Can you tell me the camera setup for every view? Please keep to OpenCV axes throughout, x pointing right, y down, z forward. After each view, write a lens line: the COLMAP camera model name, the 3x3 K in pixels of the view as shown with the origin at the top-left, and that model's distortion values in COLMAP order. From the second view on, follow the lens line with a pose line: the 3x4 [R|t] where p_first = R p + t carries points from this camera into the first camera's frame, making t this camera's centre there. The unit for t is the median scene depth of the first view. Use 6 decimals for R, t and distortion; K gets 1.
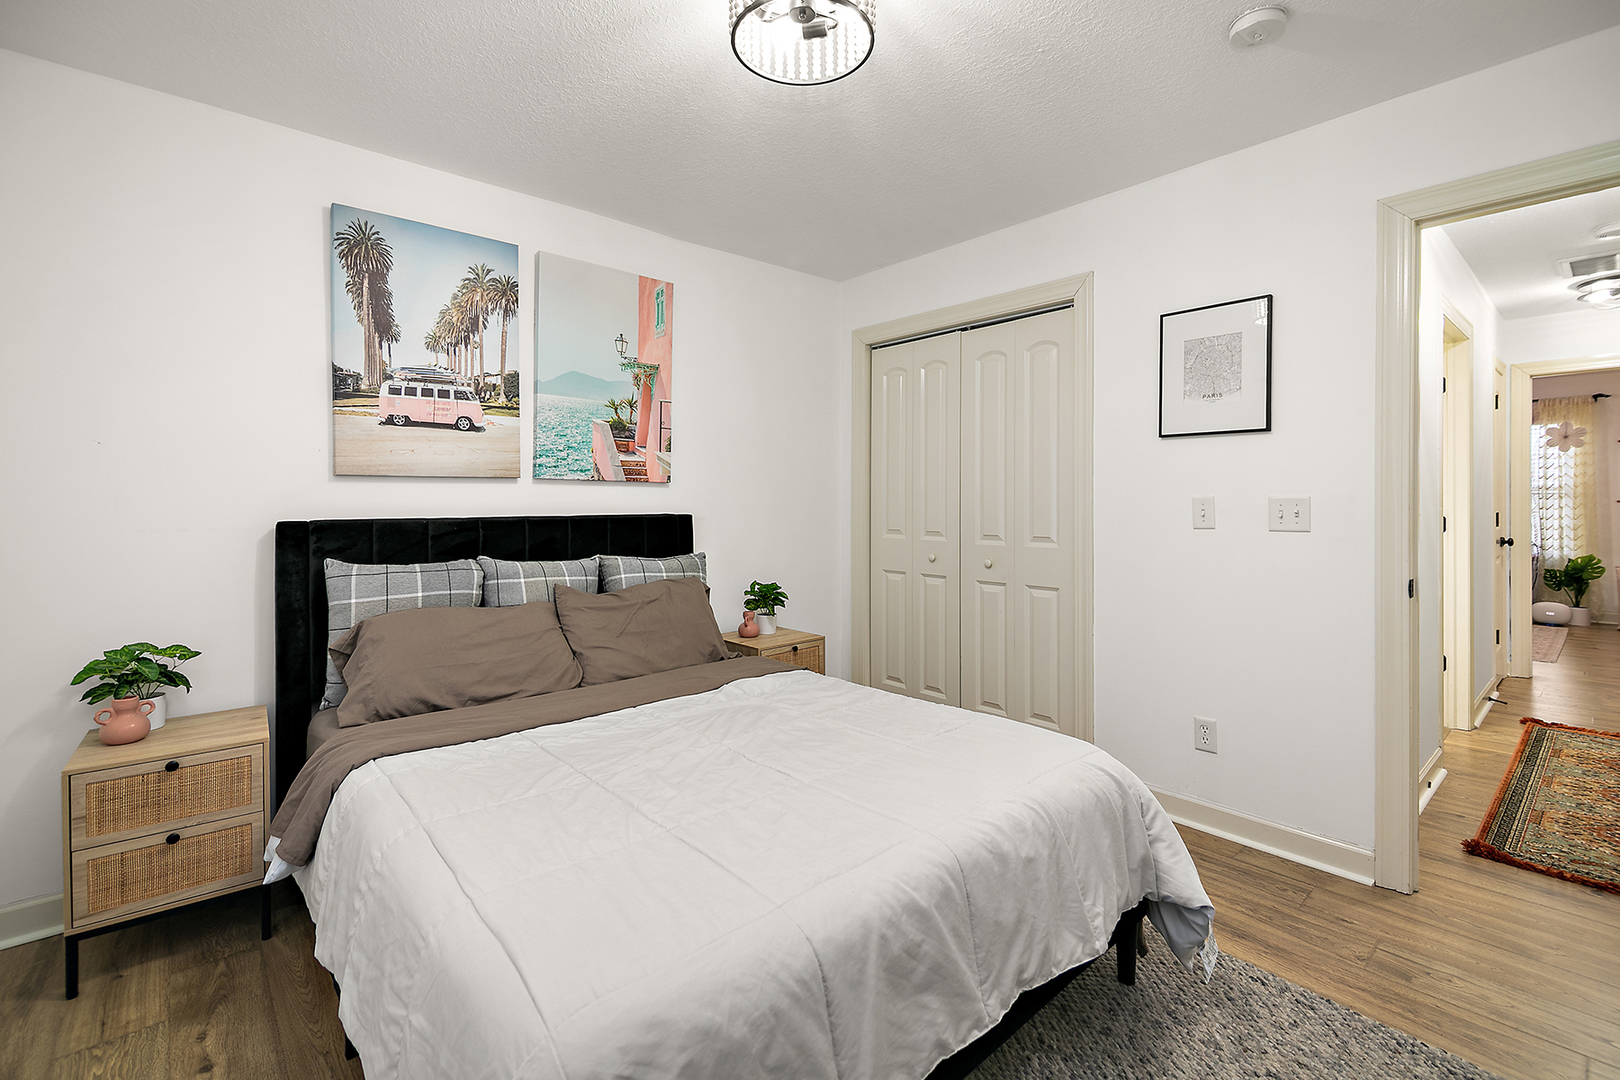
lens RADIAL K [[718.7, 0, 810.0], [0, 718.7, 501.0], [0, 0, 1]] dist [0.000040, -0.000630]
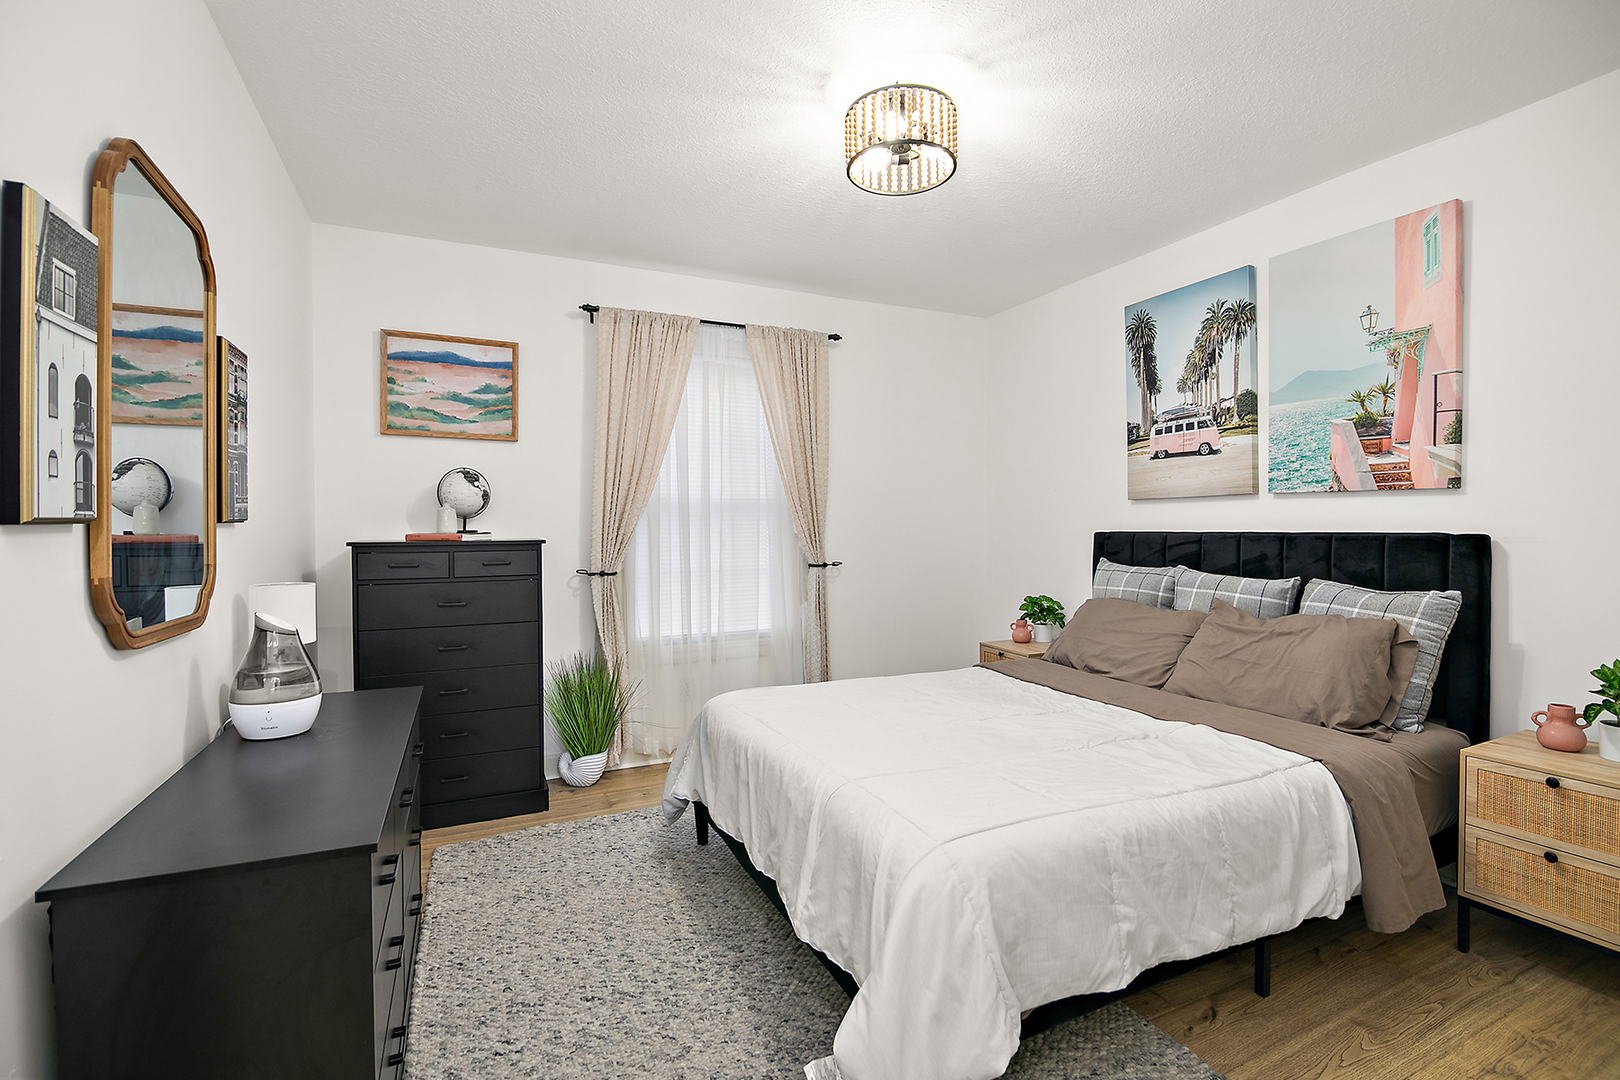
lens RADIAL K [[723.2, 0, 809.7], [0, 723.2, 521.5], [0, 0, 1]] dist [-0.013392, -0.004235]
pose [[-0.289532, 0.002238, -0.957166, 0.764147], [0.012430, 0.999922, -0.001422, 0.000411], [0.957087, -0.012309, -0.289538, 0.712632]]
